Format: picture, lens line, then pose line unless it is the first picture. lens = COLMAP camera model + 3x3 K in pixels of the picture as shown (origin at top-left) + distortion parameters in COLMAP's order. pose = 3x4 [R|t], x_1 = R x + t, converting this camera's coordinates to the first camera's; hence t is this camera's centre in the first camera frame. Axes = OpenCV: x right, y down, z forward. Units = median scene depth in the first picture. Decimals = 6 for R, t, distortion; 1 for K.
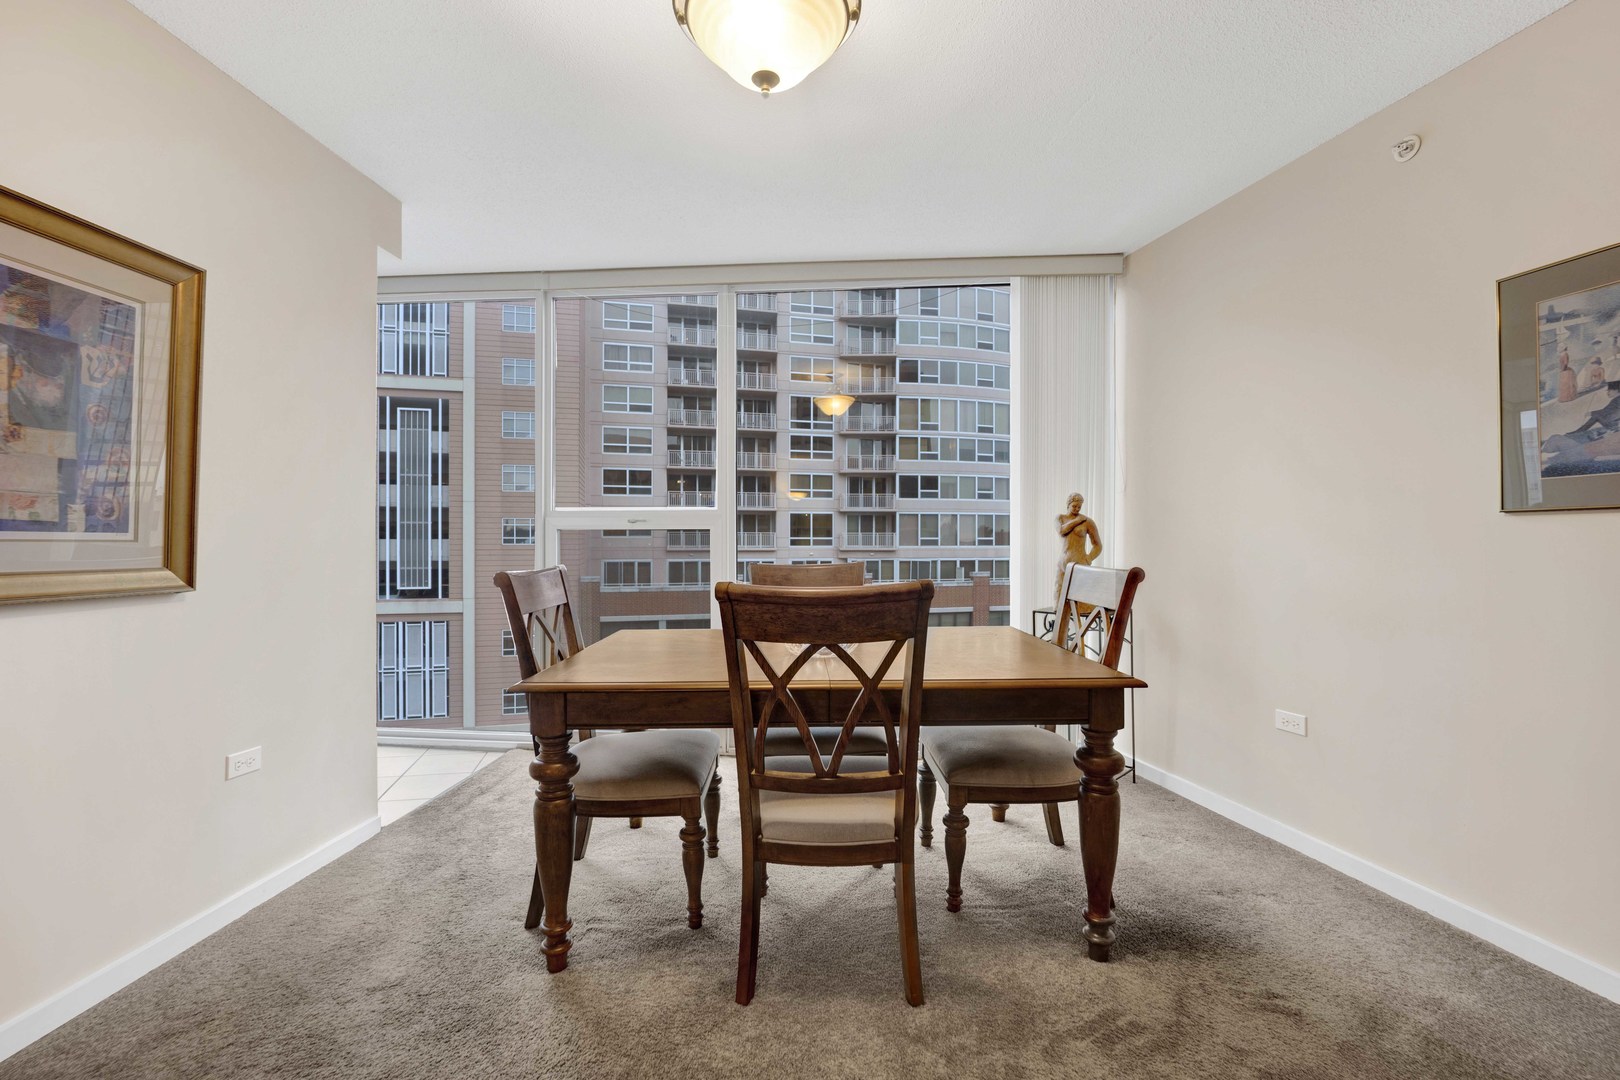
lens RADIAL K [[675.0, 0, 801.6], [0, 675.0, 541.8], [0, 0, 1]] dist [-0.021468, -0.000069]
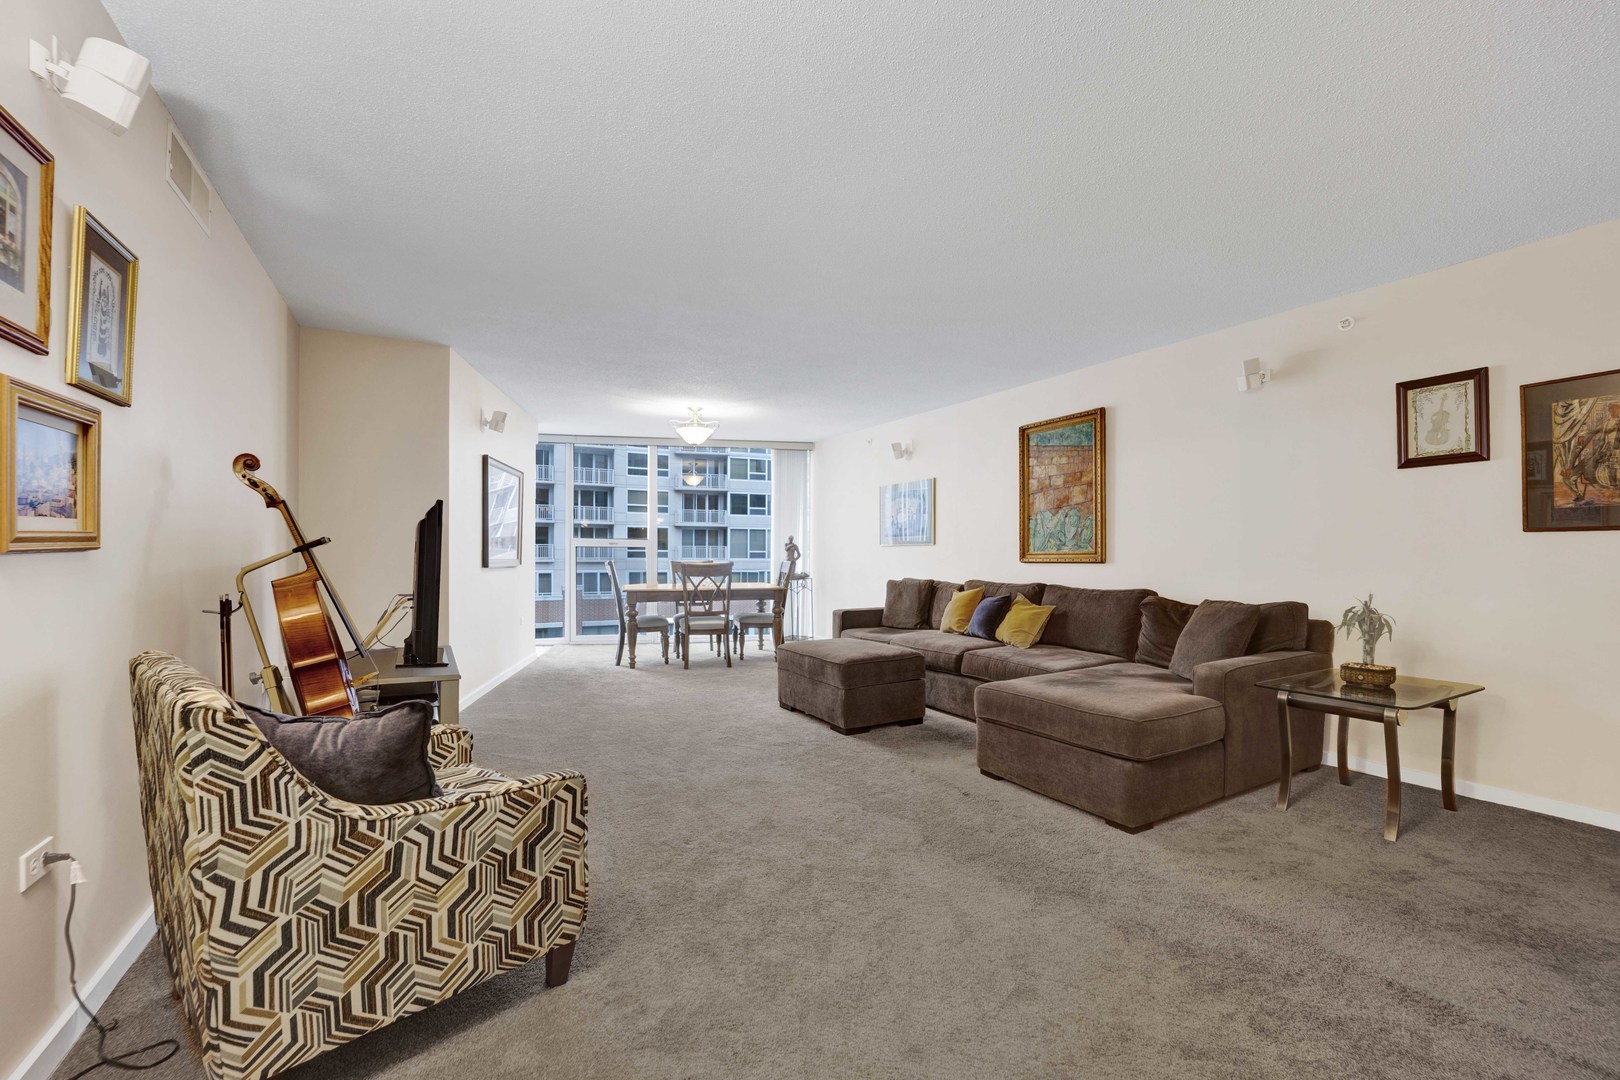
lens RADIAL K [[680.5, 0, 801.2], [0, 680.5, 560.9], [0, 0, 1]] dist [-0.023799, 0.000058]
pose [[0.969700, 0.001165, 0.244296, -0.014004], [-0.003414, 0.999956, 0.008785, 0.000447], [-0.244275, -0.009353, 0.969661, -0.104289]]
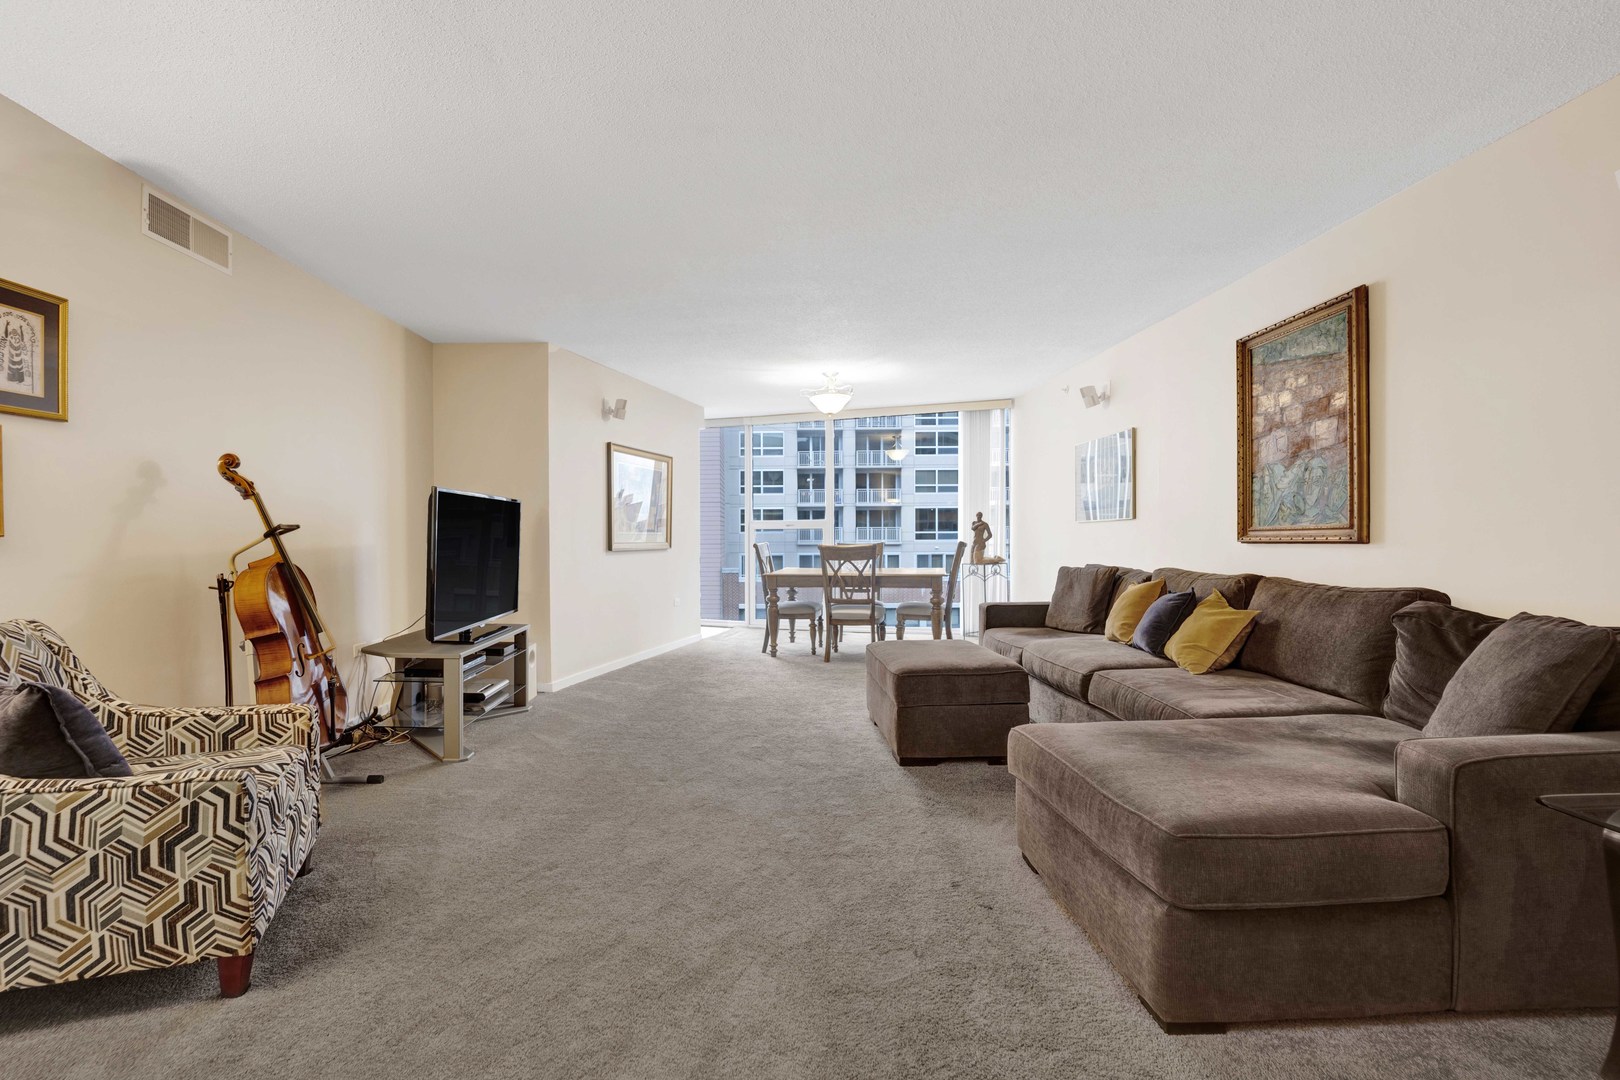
lens RADIAL K [[691.8, 0, 743.8], [0, 691.8, 547.6], [0, 0, 1]] dist [-0.022778, -0.000121]
pose [[0.962807, -0.002755, -0.270178, 0.016709], [0.006944, 0.999870, 0.014550, 0.000631], [0.270102, -0.015885, 0.962701, -0.091557]]
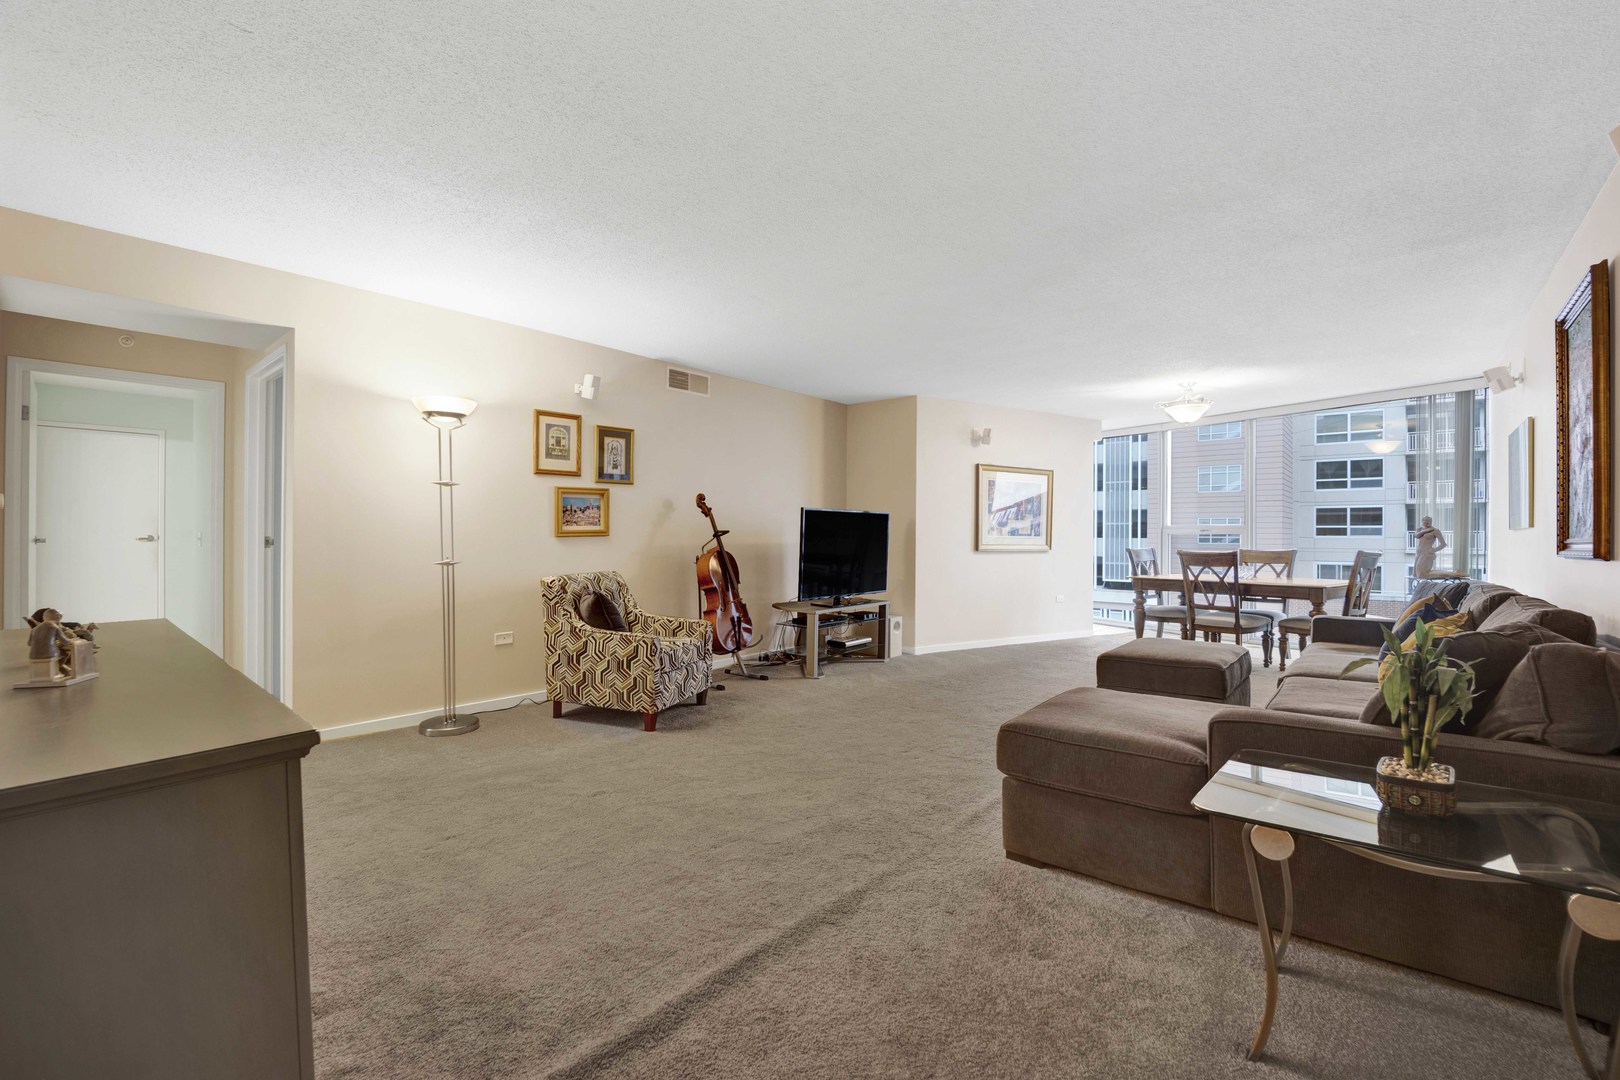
lens RADIAL K [[682.0, 0, 791.8], [0, 682.0, 534.8], [0, 0, 1]] dist [-0.022119, 0.000285]
pose [[0.562049, 0.001444, -0.827102, 0.059924], [-0.008597, 0.999955, -0.004096, 0.000299], [0.827059, 0.009413, 0.562036, -0.097851]]
